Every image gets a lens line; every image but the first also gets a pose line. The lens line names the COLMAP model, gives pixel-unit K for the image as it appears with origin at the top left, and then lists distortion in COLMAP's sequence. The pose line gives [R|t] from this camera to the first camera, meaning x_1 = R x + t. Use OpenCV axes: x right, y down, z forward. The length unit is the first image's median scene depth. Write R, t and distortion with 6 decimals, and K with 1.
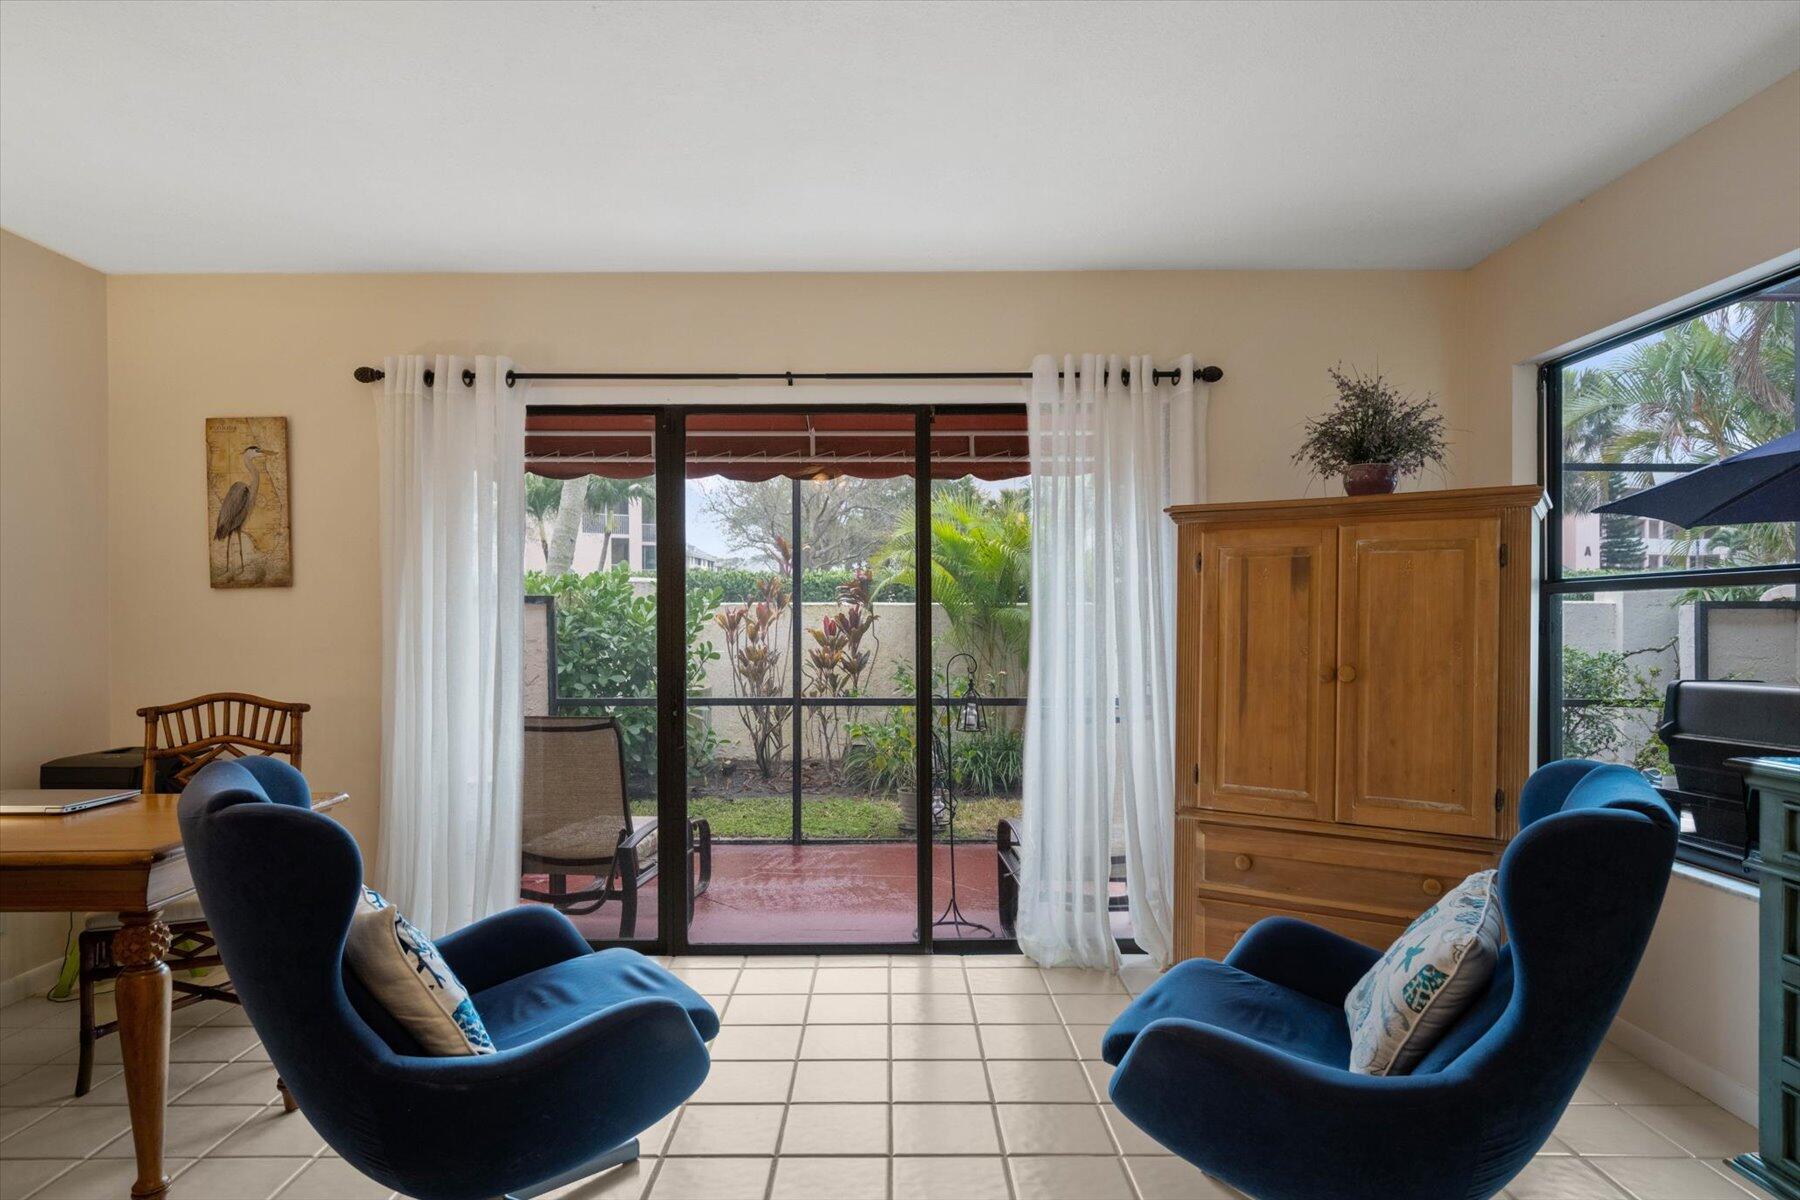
lens RADIAL K [[1043.8, 0, 889.1], [0, 1043.8, 627.6], [0, 0, 1]] dist [0.000307, -0.003173]
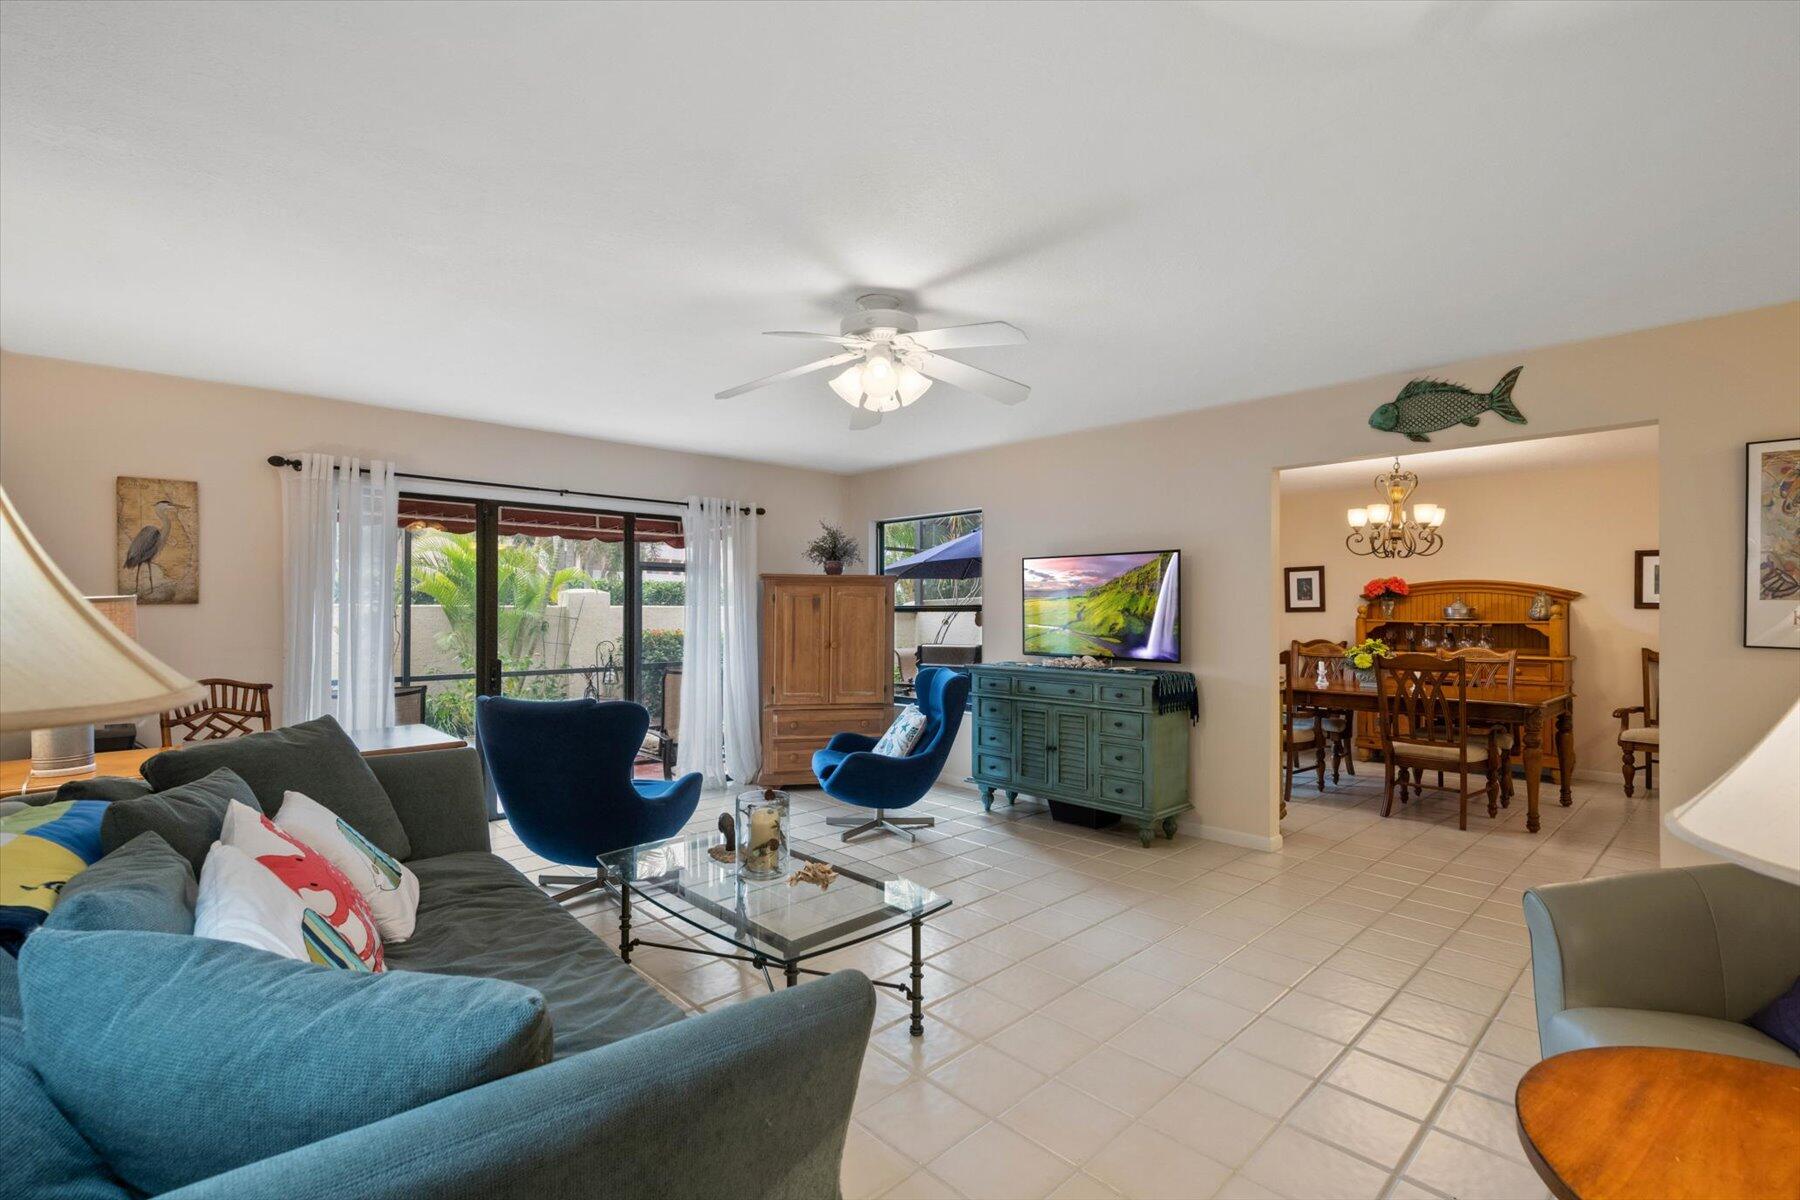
lens RADIAL K [[813.1, 0, 896.0], [0, 813.1, 603.2], [0, 0, 1]] dist [0.003881, 0.000222]
pose [[0.727076, 0.008947, 0.686499, -0.671070], [0.002561, 0.999873, -0.015744, -0.021162], [-0.686553, 0.013205, 0.726960, -0.448591]]
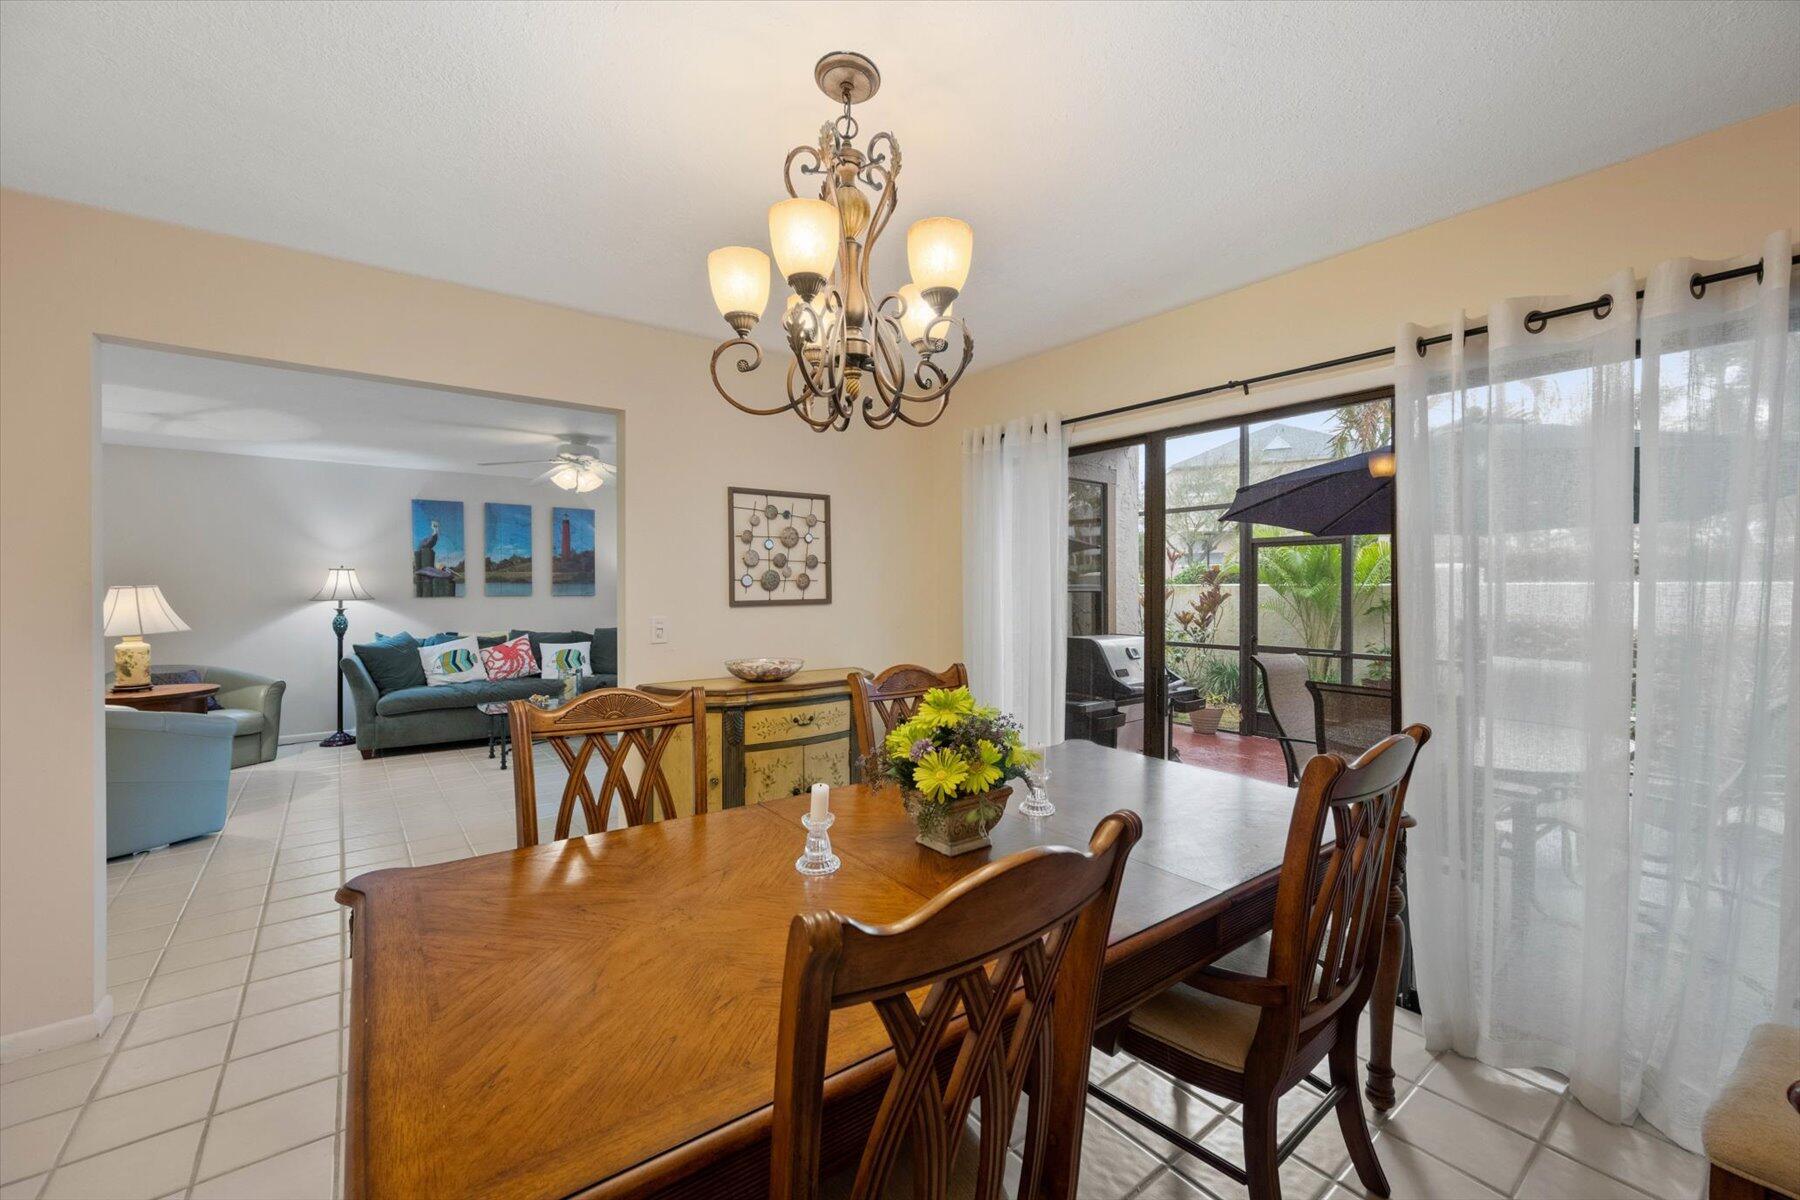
lens RADIAL K [[721.2, 0, 905.4], [0, 721.2, 586.9], [0, 0, 1]] dist [0.002499, -0.000439]
pose [[0.613444, -0.002325, -0.789735, 1.510409], [-0.004873, 0.999965, -0.006728, -0.029313], [0.789724, 0.007976, 0.613411, -0.202813]]
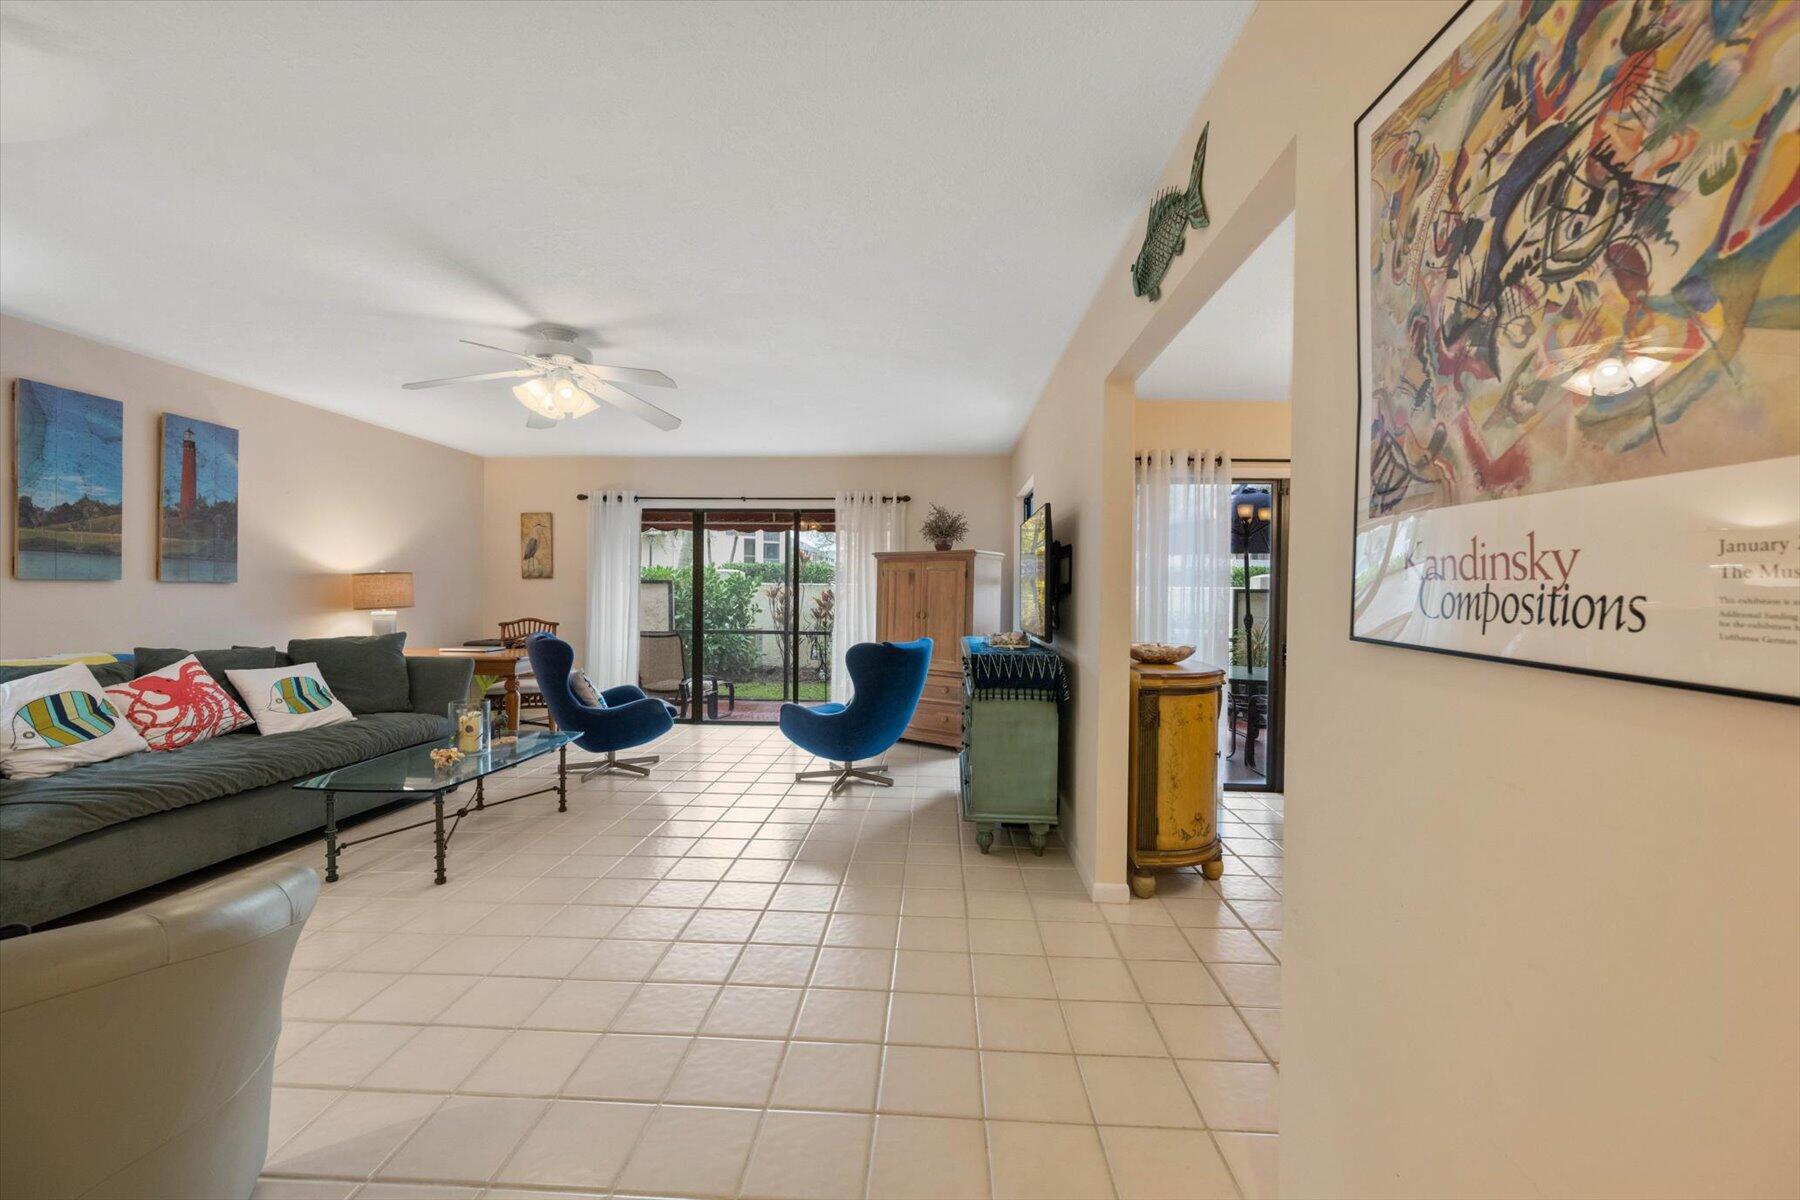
lens RADIAL K [[721.2, 0, 898.6], [0, 721.2, 598.4], [0, 0, 1]] dist [0.002499, -0.000439]
pose [[0.998095, 0.011885, -0.060548, 0.405179], [-0.011860, 0.999929, 0.000771, -0.001132], [0.060553, -0.000052, 0.998165, -0.756637]]
